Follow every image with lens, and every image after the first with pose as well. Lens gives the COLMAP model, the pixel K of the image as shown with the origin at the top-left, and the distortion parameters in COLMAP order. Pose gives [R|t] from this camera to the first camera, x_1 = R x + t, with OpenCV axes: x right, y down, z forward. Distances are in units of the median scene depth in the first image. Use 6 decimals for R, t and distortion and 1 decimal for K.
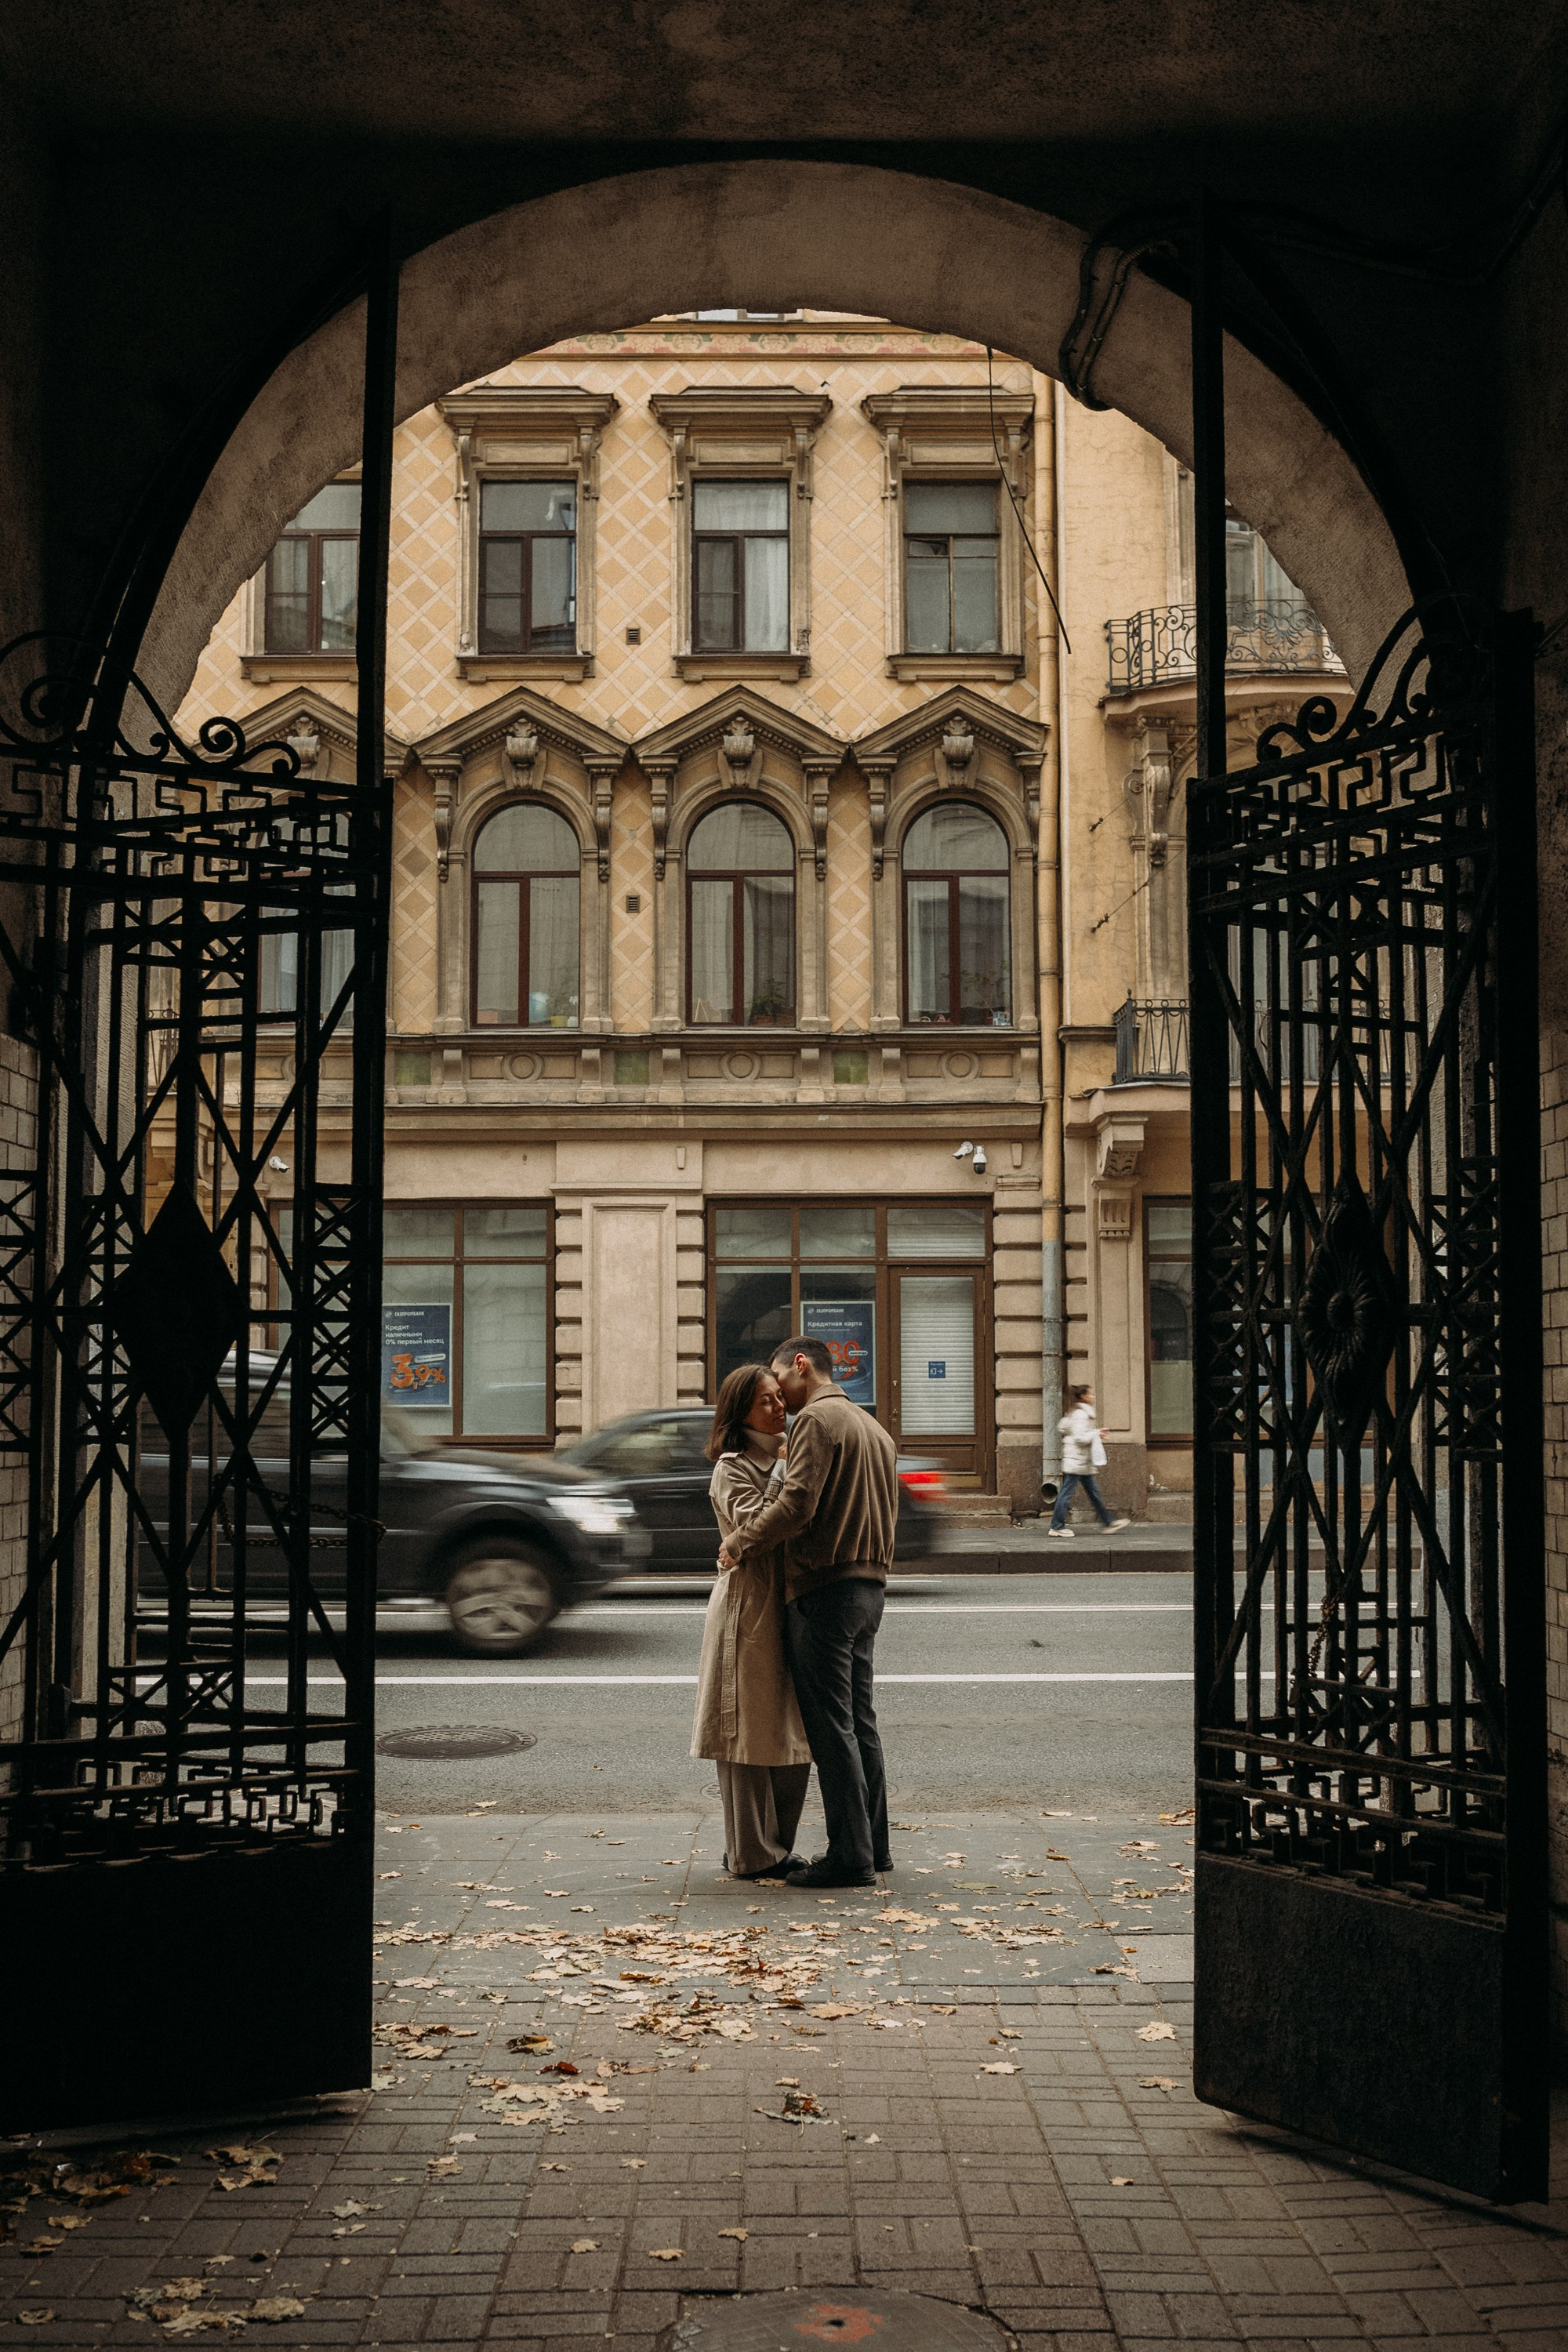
lens RADIAL K [[2275.3, 0, 784.0], [0, 2275.3, 1176.0], [0, 0, 1]] dist [-0.054263, 0.087561]
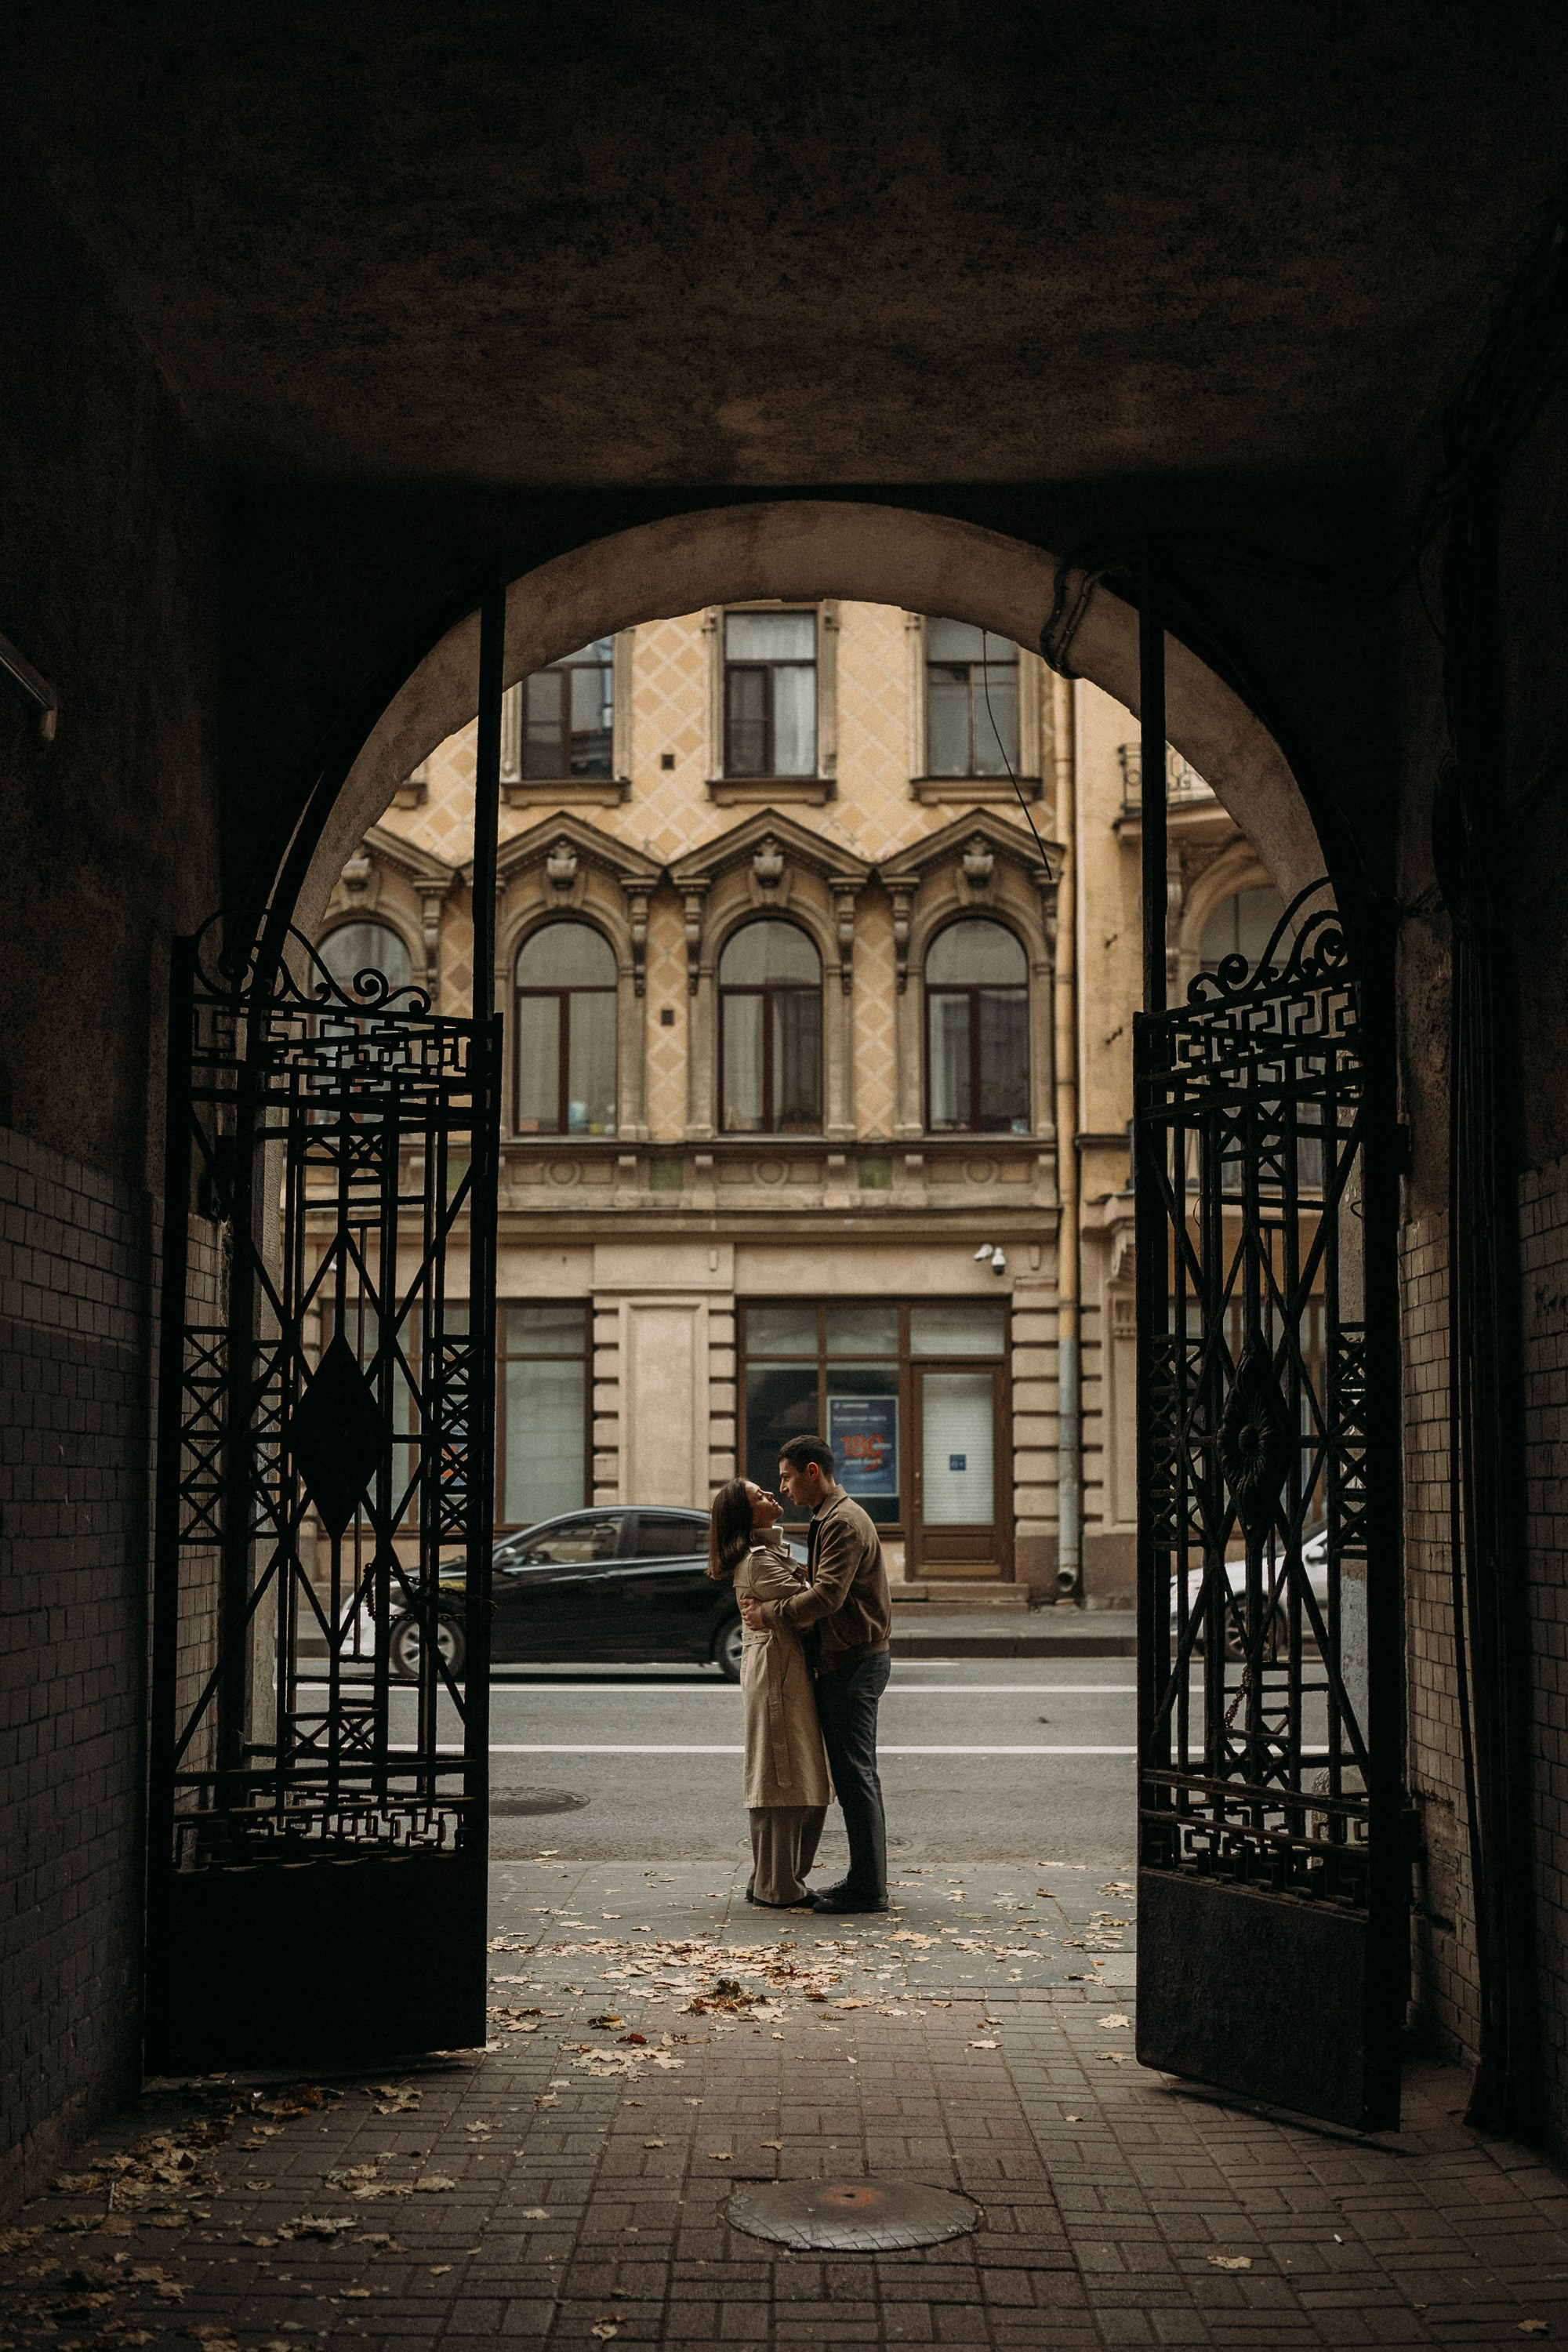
lens RADIAL K [[3255.9, 0, 695.6], [0, 3255.9, 1075.2], [0, 0, 1]] dist [-0.092966, 0.308801]
pose [[0.999391, 0.000882, -0.034880, -0.001578], [-0.001404, 0.999887, -0.014942, -0.105365], [0.034863, 0.014981, 0.999280, -0.747743]]
